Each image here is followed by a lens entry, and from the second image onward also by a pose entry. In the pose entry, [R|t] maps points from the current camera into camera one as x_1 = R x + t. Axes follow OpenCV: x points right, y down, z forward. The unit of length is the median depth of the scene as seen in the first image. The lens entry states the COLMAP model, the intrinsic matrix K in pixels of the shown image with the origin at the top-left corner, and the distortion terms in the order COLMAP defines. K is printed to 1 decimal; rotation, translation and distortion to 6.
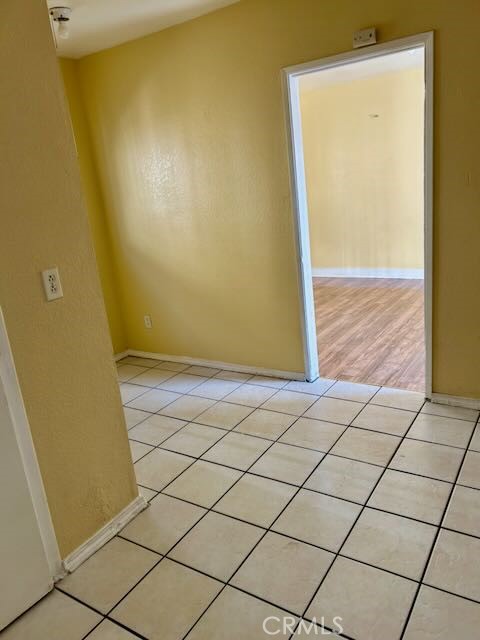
lens RADIAL K [[489.2, 0, 239.5], [0, 489.2, 320.1], [0, 0, 1]] dist [0.033775, -0.023954]
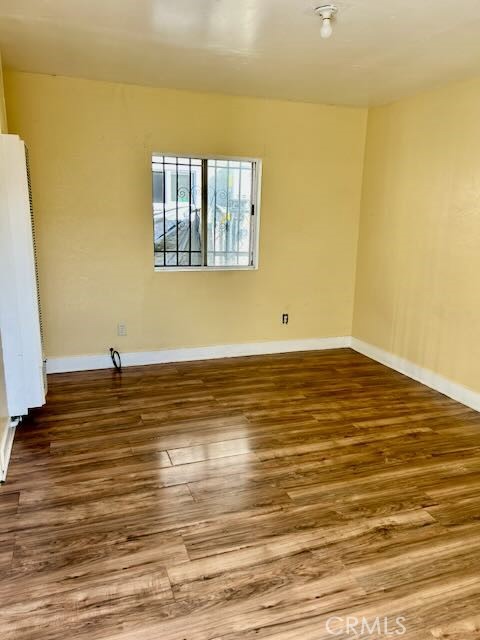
lens RADIAL K [[489.2, 0, 241.0], [0, 489.2, 320.0], [0, 0, 1]] dist [0.033775, -0.023954]
pose [[0.798145, 0.250417, -0.547956, 0.675707], [-0.267441, 0.962265, 0.050205, -0.212981], [0.539851, 0.106475, 0.834999, 0.472302]]
